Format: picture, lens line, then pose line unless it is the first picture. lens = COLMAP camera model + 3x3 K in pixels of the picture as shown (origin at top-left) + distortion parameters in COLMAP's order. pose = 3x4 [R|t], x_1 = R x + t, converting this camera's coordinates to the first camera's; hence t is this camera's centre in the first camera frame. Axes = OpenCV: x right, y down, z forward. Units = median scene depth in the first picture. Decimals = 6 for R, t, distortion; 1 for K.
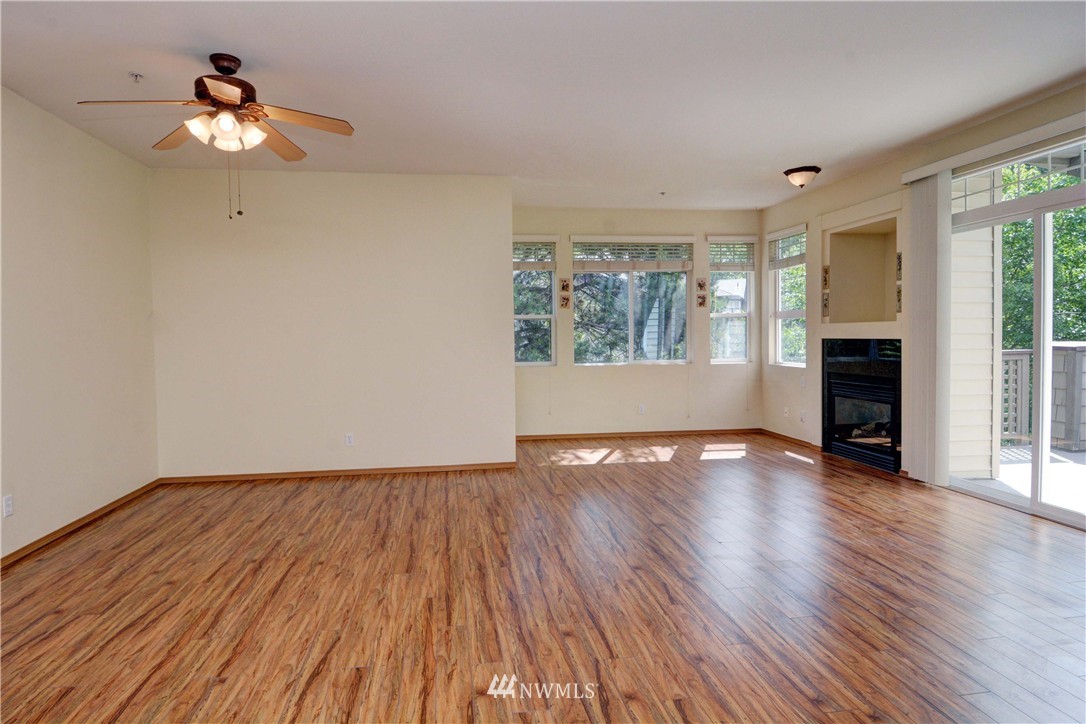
lens RADIAL K [[584.0, 0, 526.5], [0, 584.0, 358.8], [0, 0, 1]] dist [0.017104, -0.015381]
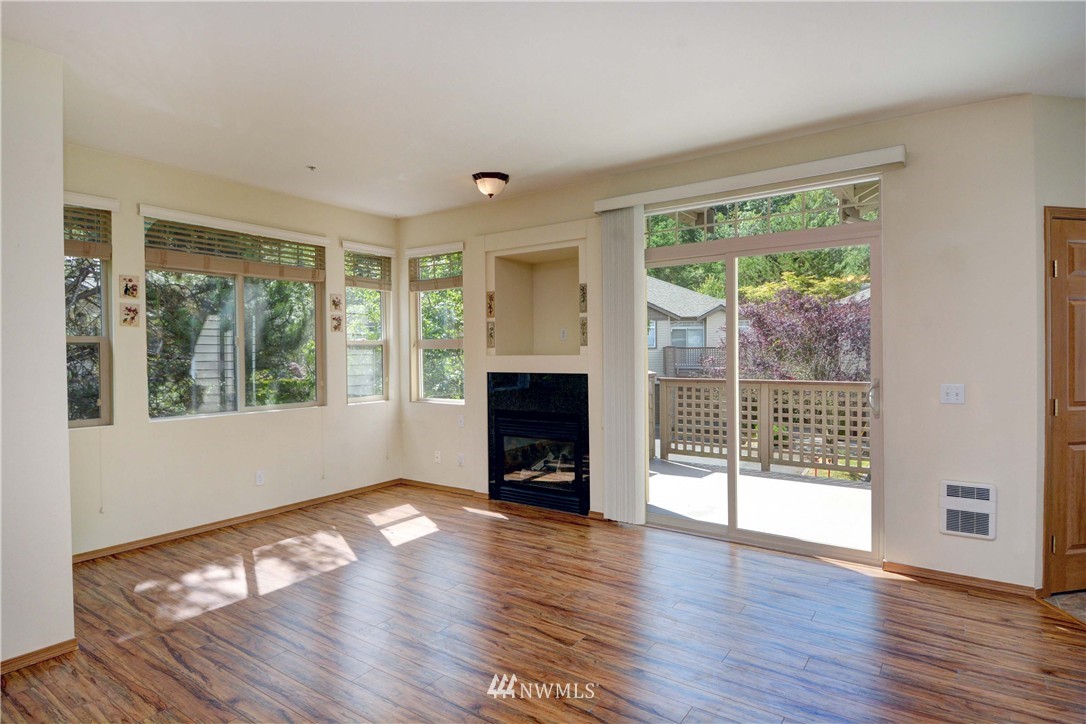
lens RADIAL K [[584.0, 0, 523.9], [0, 584.0, 363.3], [0, 0, 1]] dist [0.017104, -0.015381]
pose [[0.693262, -0.004622, 0.720671, -0.100237], [0.028692, 0.999364, -0.021192, -0.027960], [-0.720114, 0.035369, 0.692953, 0.346532]]
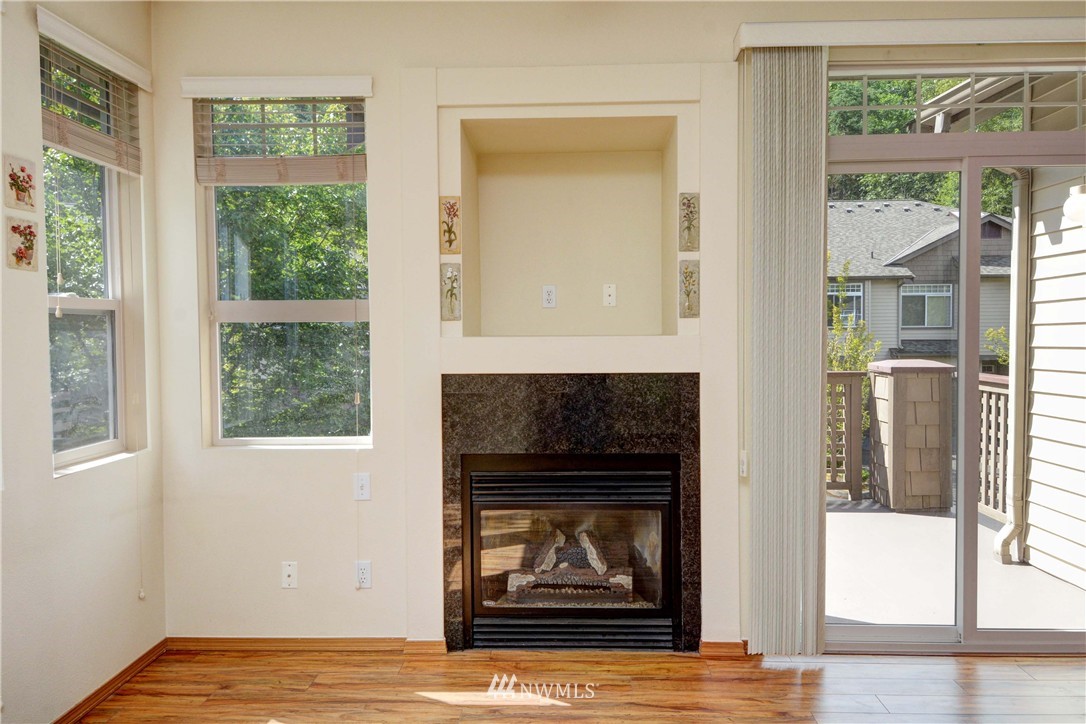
lens RADIAL K [[719.9, 0, 543.7], [0, 719.9, 356.8], [0, 0, 1]] dist [0.012299, -0.005908]
pose [[0.177064, -0.024503, 0.983894, 0.028304], [0.045669, 0.998818, 0.016656, -0.052541], [-0.983139, 0.041984, 0.177974, 0.853107]]
